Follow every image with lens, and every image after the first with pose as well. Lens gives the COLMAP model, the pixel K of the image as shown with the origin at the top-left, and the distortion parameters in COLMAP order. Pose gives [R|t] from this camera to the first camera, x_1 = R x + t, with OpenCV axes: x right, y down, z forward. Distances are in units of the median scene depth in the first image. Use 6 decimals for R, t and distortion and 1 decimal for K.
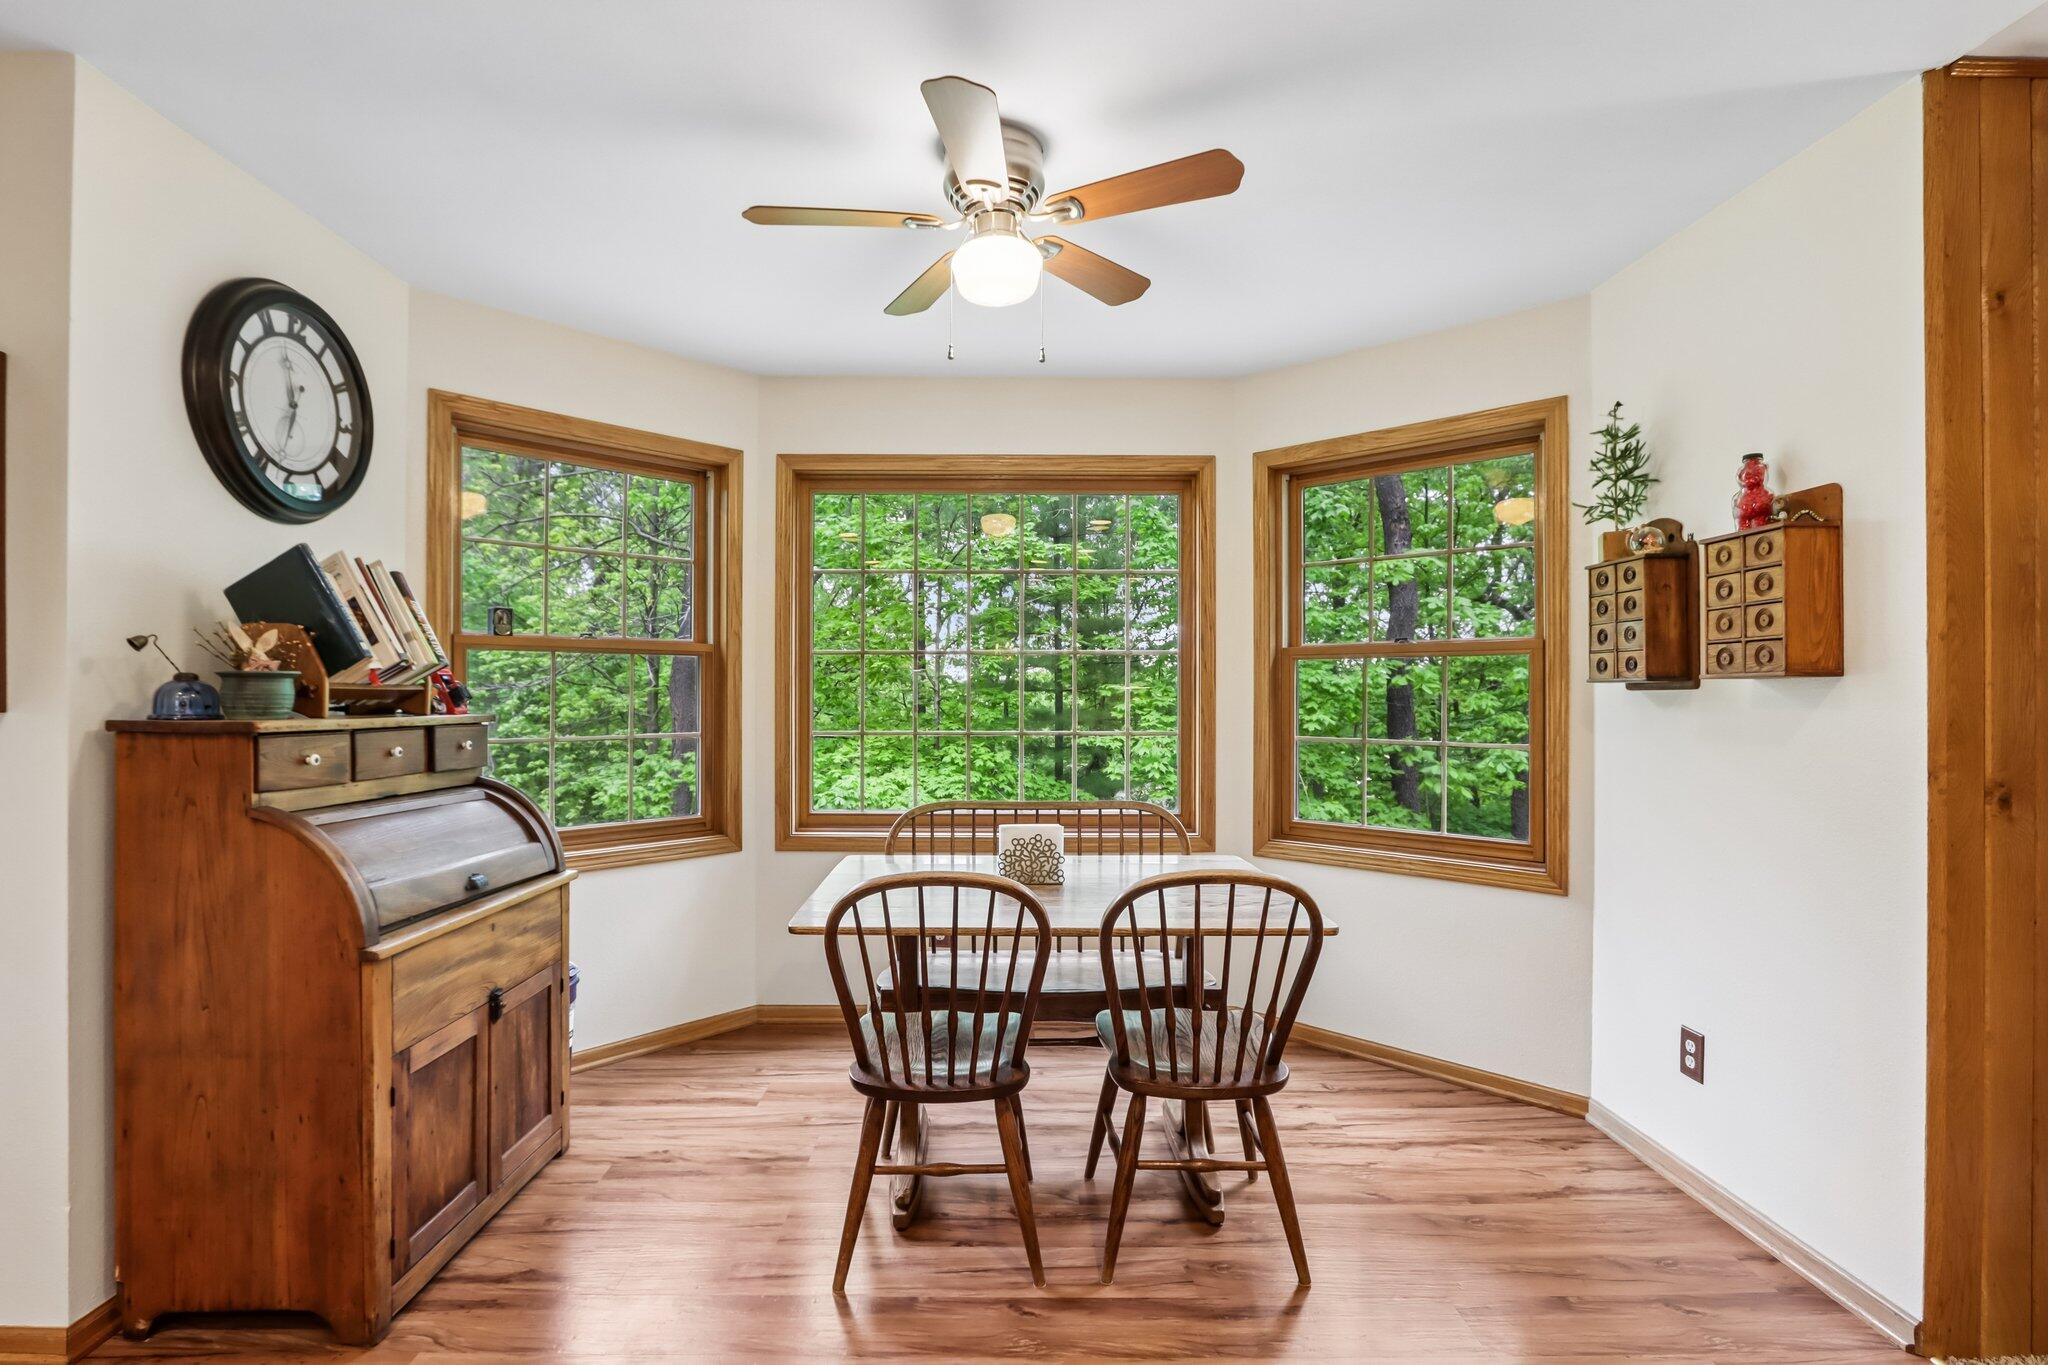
lens RADIAL K [[961.4, 0, 1010.9], [0, 961.4, 687.1], [0, 0, 1]] dist [-0.027982, 0.006243]
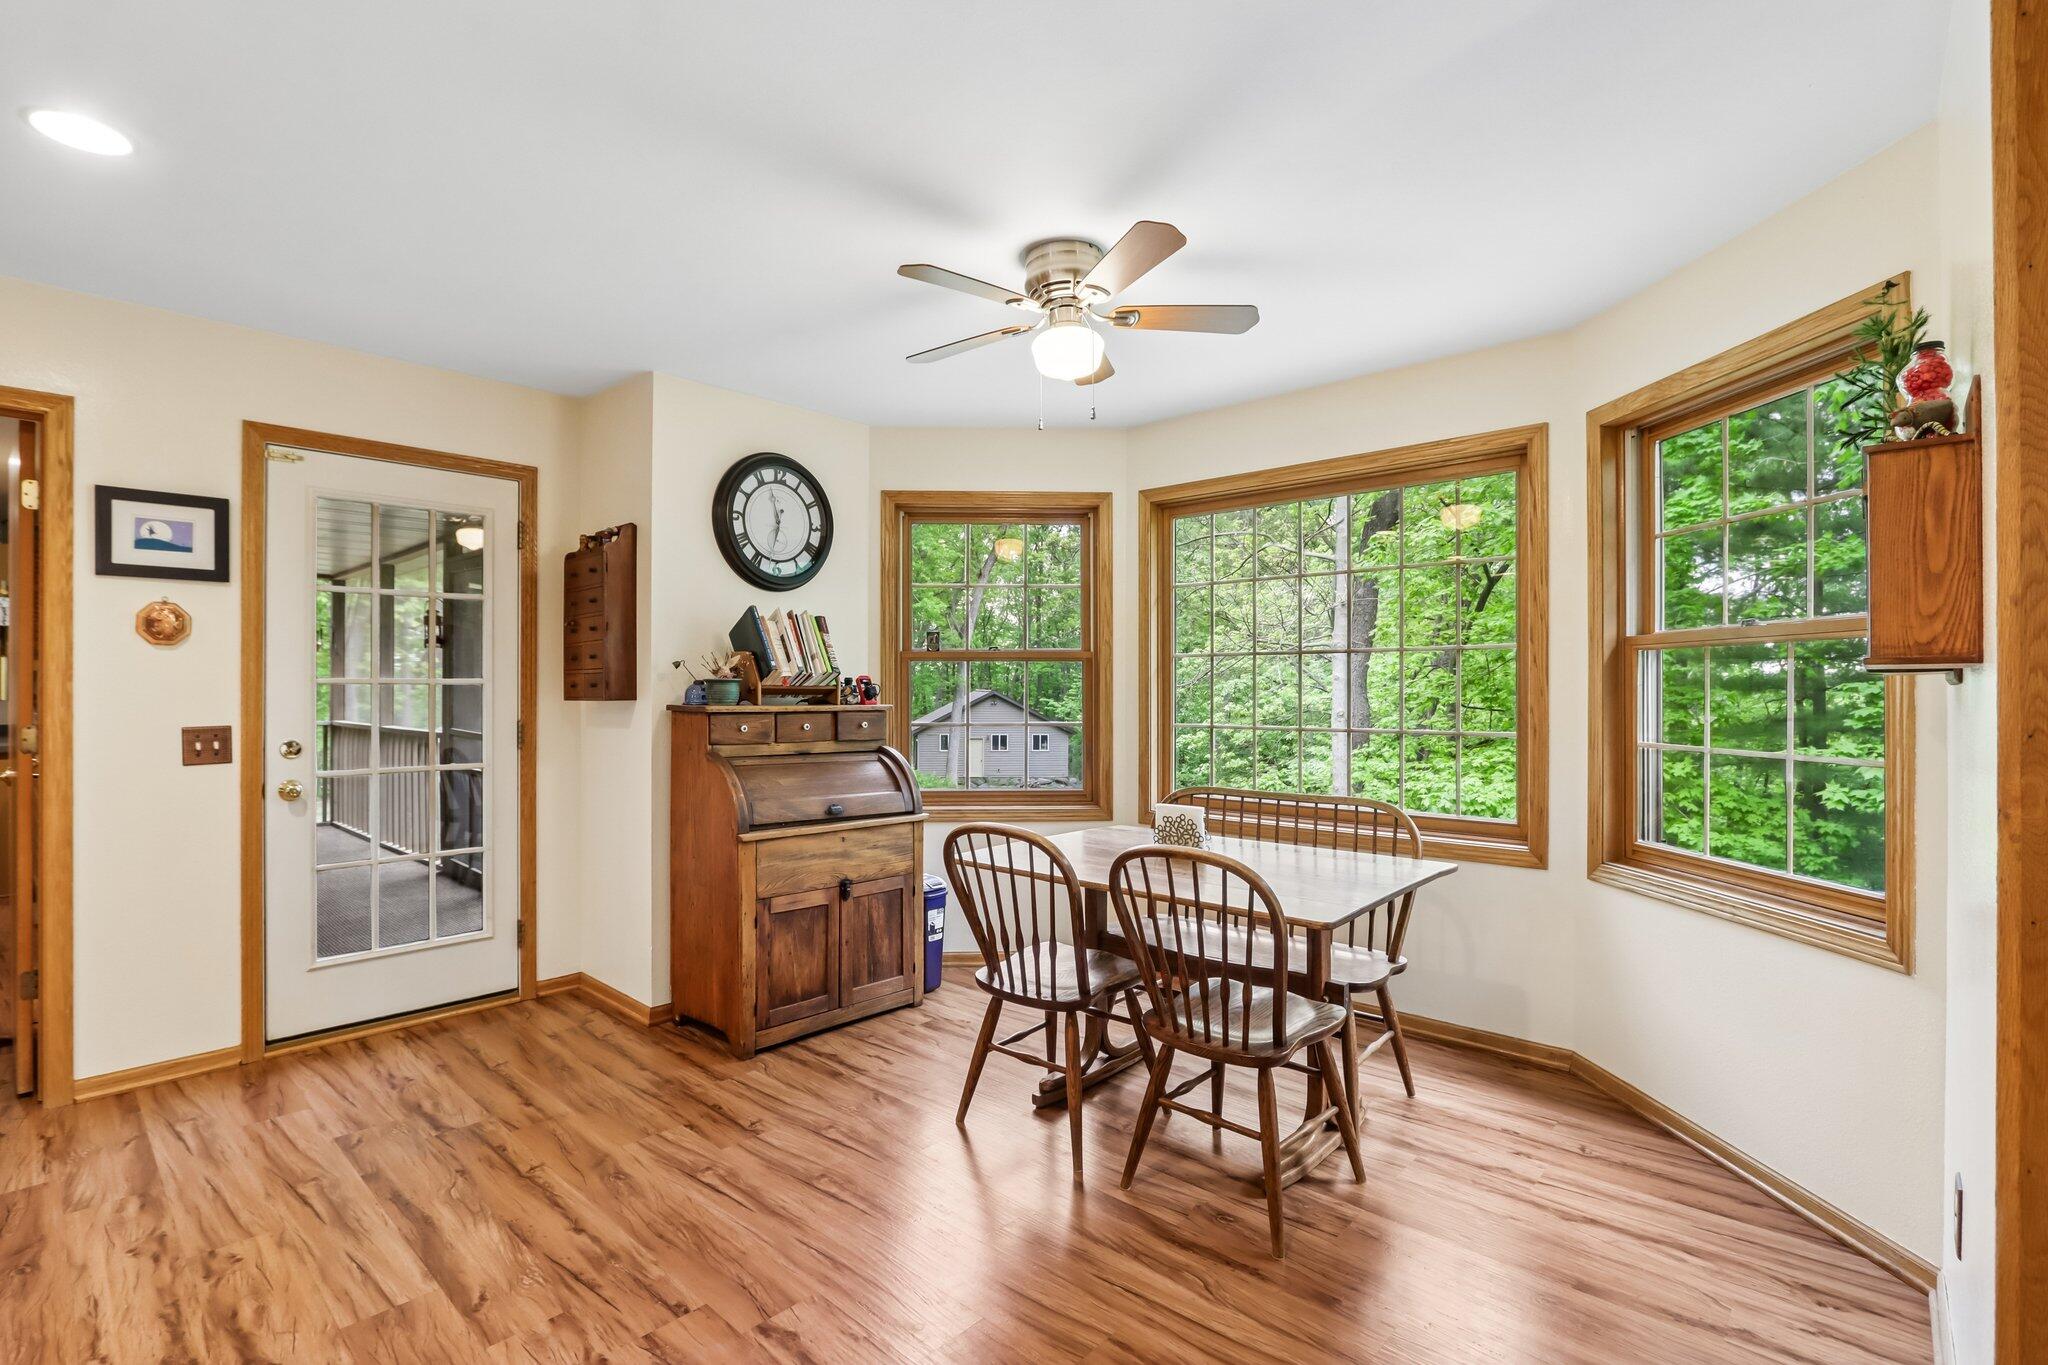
lens RADIAL K [[961.4, 0, 1010.9], [0, 961.4, 687.1], [0, 0, 1]] dist [-0.027982, 0.006243]
pose [[0.724977, -0.004045, -0.688761, 0.744483], [0.004260, 0.999990, -0.001388, 0.003243], [0.688759, -0.001928, 0.724987, 0.038424]]
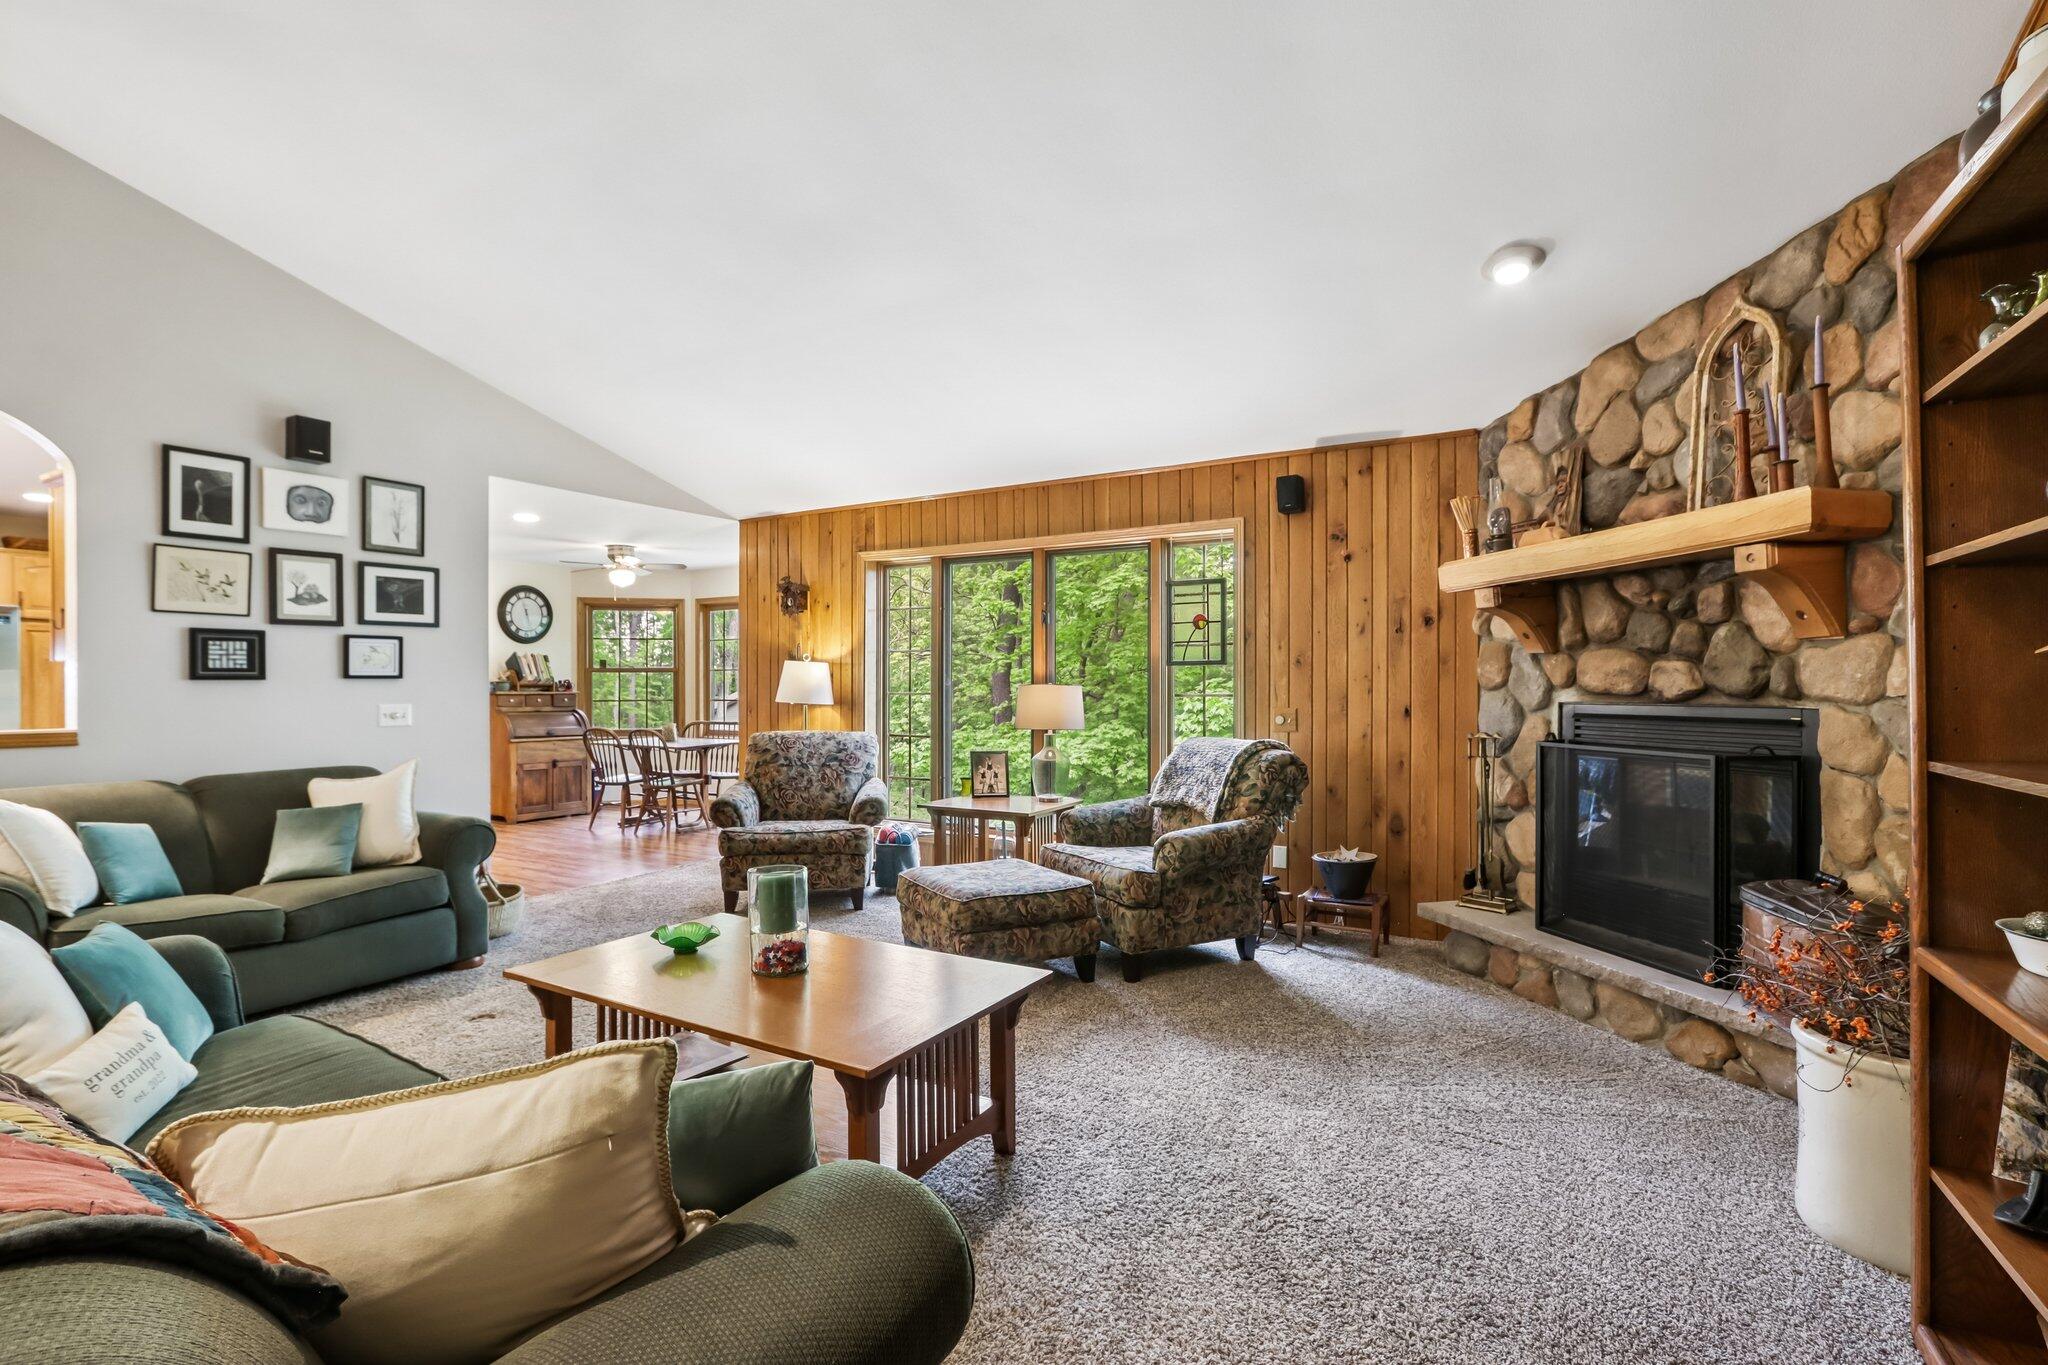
lens RADIAL K [[961.4, 0, 1010.9], [0, 961.4, 687.1], [0, 0, 1]] dist [-0.027982, 0.006243]
pose [[0.849798, -0.005897, -0.527075, 3.183987], [0.009408, 0.999948, 0.003980, 0.013932], [0.527024, -0.008341, 0.849810, -1.392490]]
